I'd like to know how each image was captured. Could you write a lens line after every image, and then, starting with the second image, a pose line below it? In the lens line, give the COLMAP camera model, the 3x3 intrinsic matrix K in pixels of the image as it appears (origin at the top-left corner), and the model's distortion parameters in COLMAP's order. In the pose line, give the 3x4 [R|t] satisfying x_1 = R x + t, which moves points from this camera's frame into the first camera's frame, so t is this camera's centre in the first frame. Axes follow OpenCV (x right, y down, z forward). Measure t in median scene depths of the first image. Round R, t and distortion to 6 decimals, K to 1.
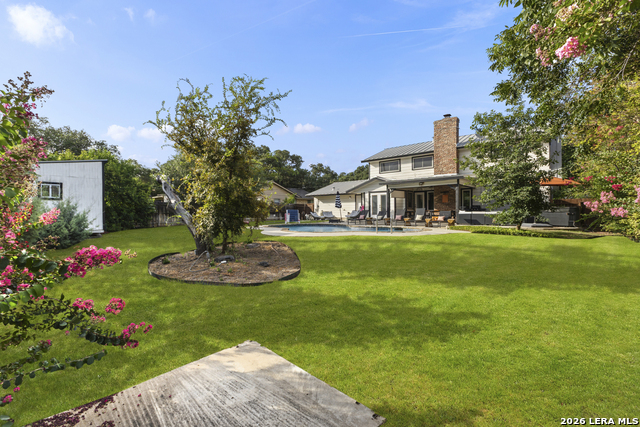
lens RADIAL K [[277.9, 0, 315.7], [0, 277.9, 213.9], [0, 0, 1]] dist [0.009341, -0.001923]
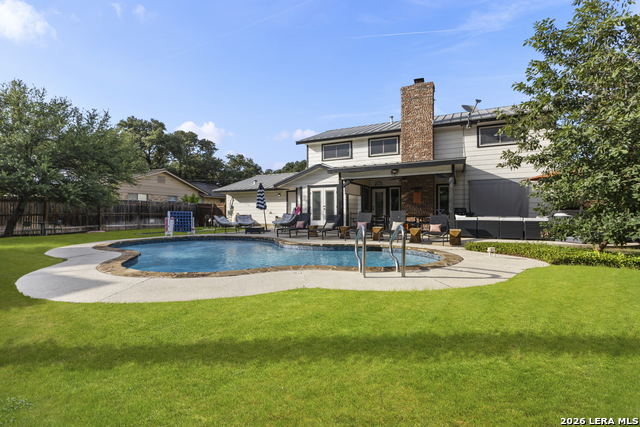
lens RADIAL K [[293.6, 0, 317.8], [0, 293.6, 212.1], [0, 0, 1]] dist [0.006374, 0.000487]
pose [[0.965524, 0.010627, 0.260097, 0.030933], [-0.005512, 0.999777, -0.020390, -0.002286], [-0.260256, 0.018253, 0.965367, 0.314498]]
